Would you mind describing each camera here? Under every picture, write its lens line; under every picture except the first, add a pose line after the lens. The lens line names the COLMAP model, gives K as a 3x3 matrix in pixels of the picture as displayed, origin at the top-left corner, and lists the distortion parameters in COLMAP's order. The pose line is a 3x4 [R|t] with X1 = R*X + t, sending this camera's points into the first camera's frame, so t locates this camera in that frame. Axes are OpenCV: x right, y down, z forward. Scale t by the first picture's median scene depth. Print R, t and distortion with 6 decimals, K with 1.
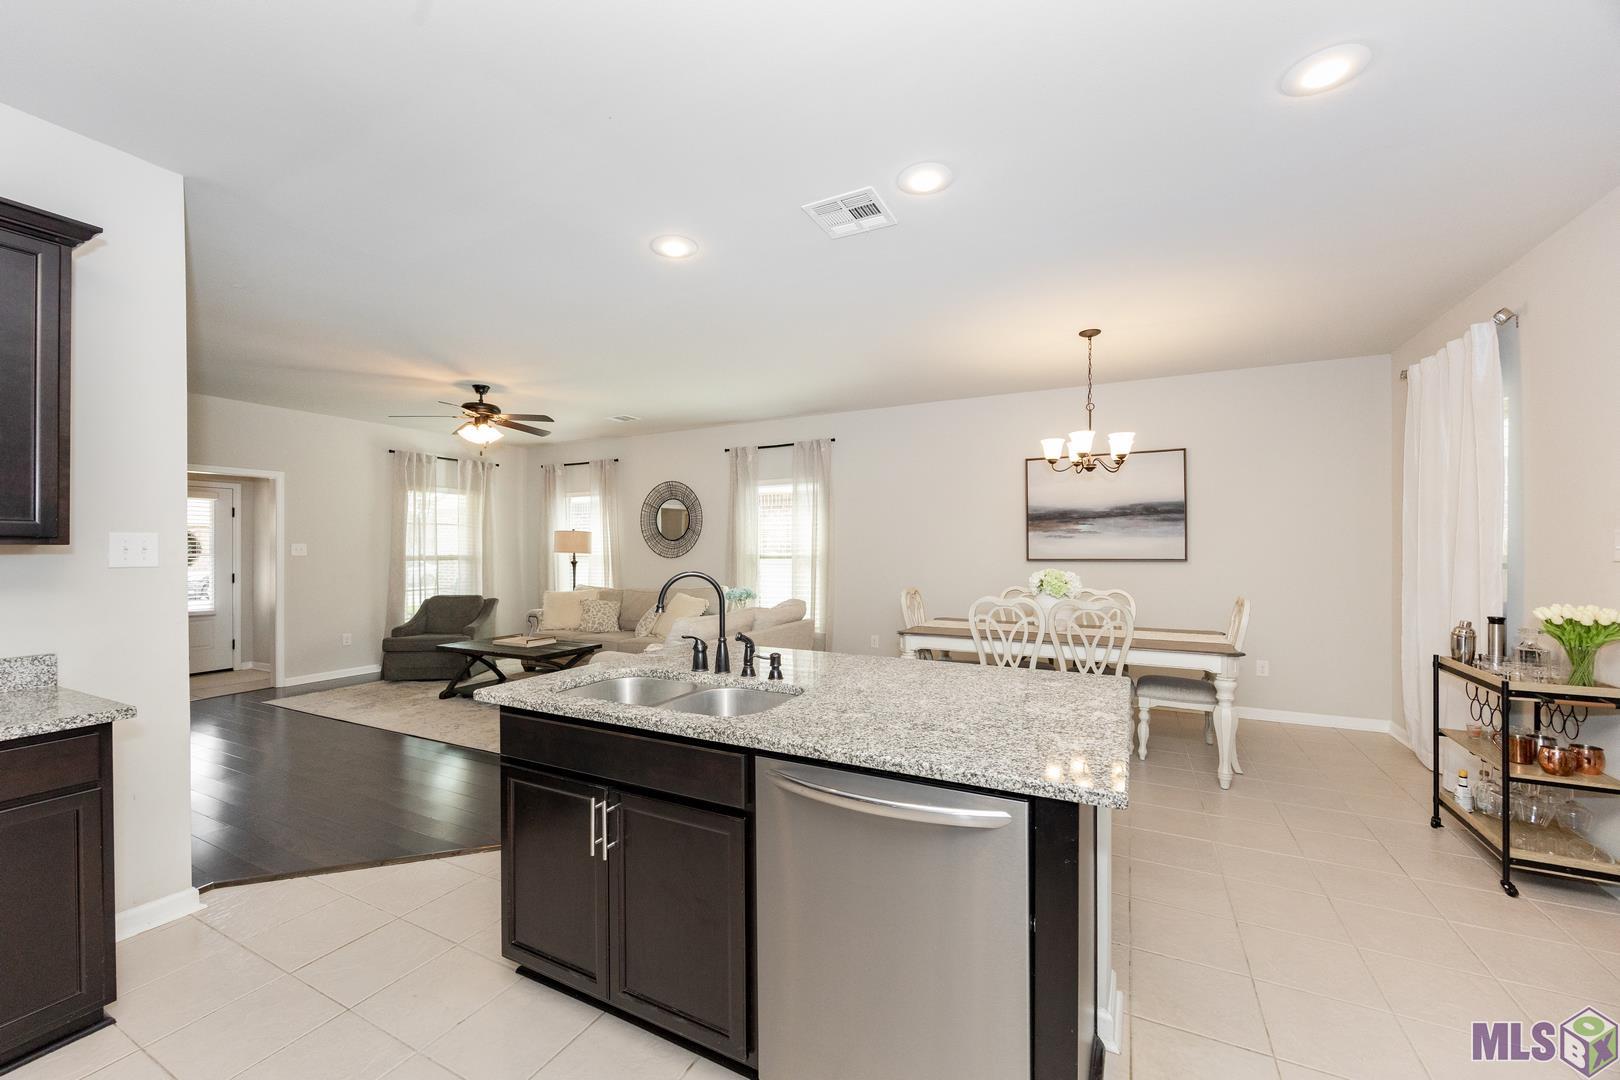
lens RADIAL K [[611.7, 0, 826.9], [0, 611.7, 550.3], [0, 0, 1]] dist [0.010533, 0.000493]
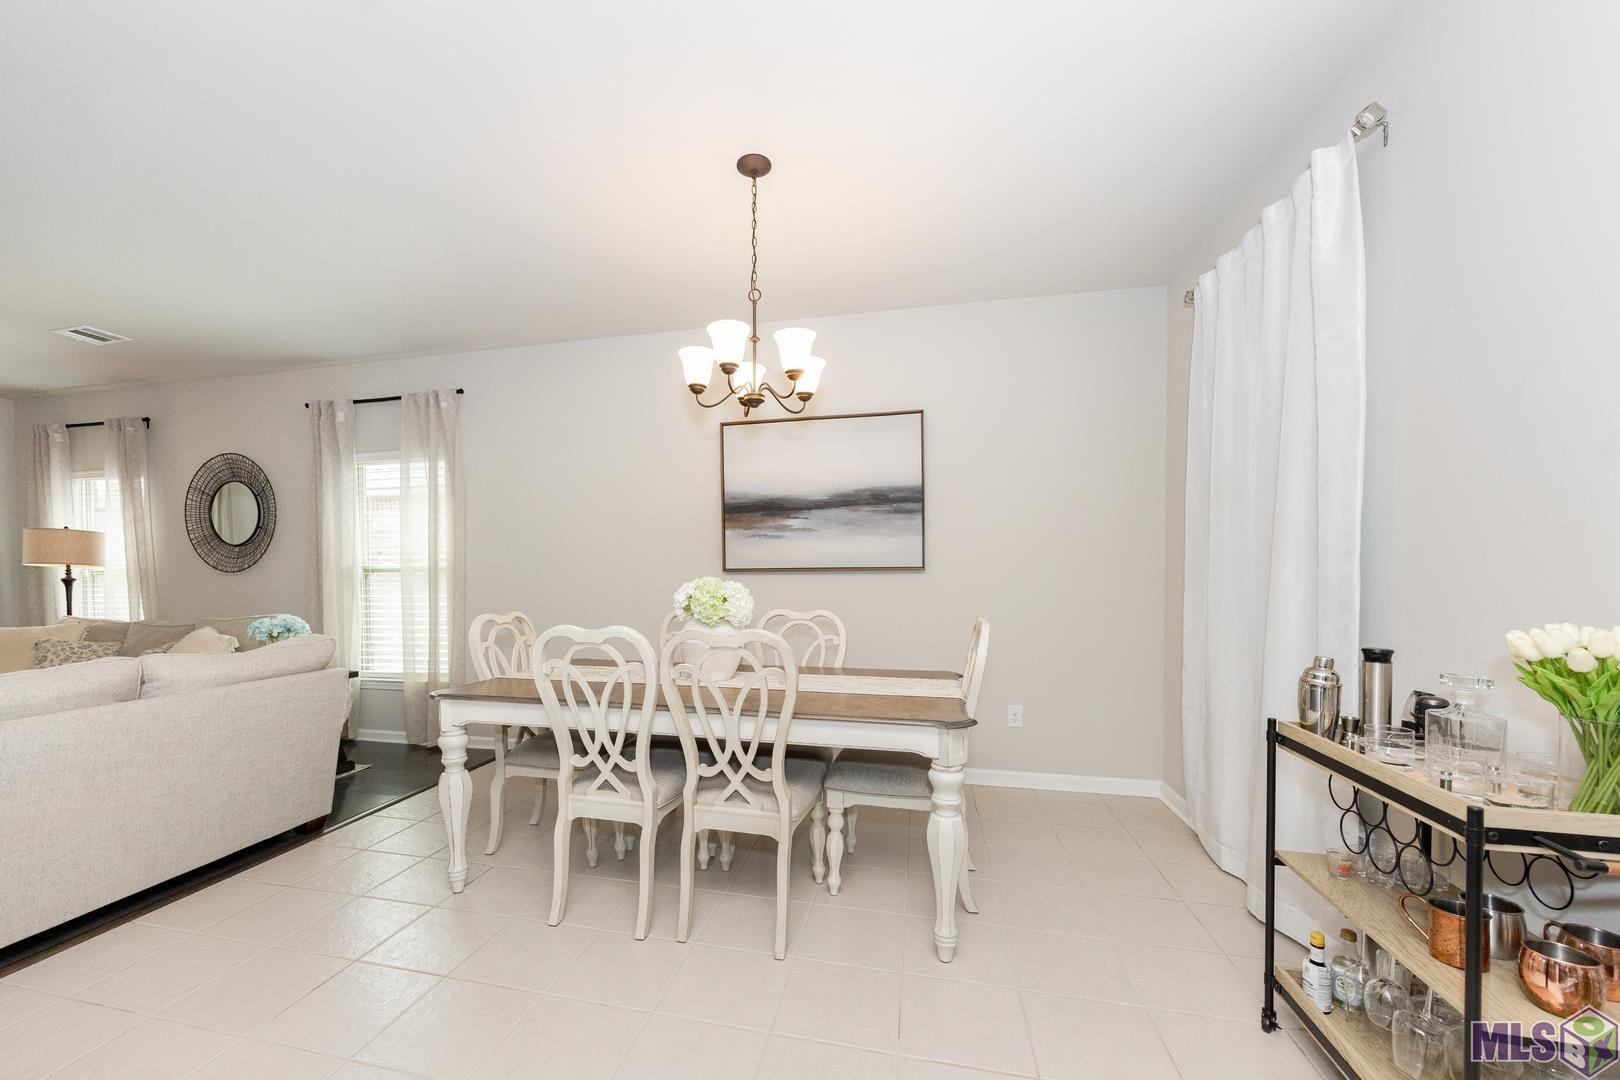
lens RADIAL K [[611.7, 0, 802.4], [0, 611.7, 583.8], [0, 0, 1]] dist [0.010533, 0.000493]
pose [[0.966267, 0.000611, 0.257542, 0.235700], [-0.003015, 0.999955, 0.008940, 0.024517], [-0.257525, -0.009415, 0.966226, 0.310097]]
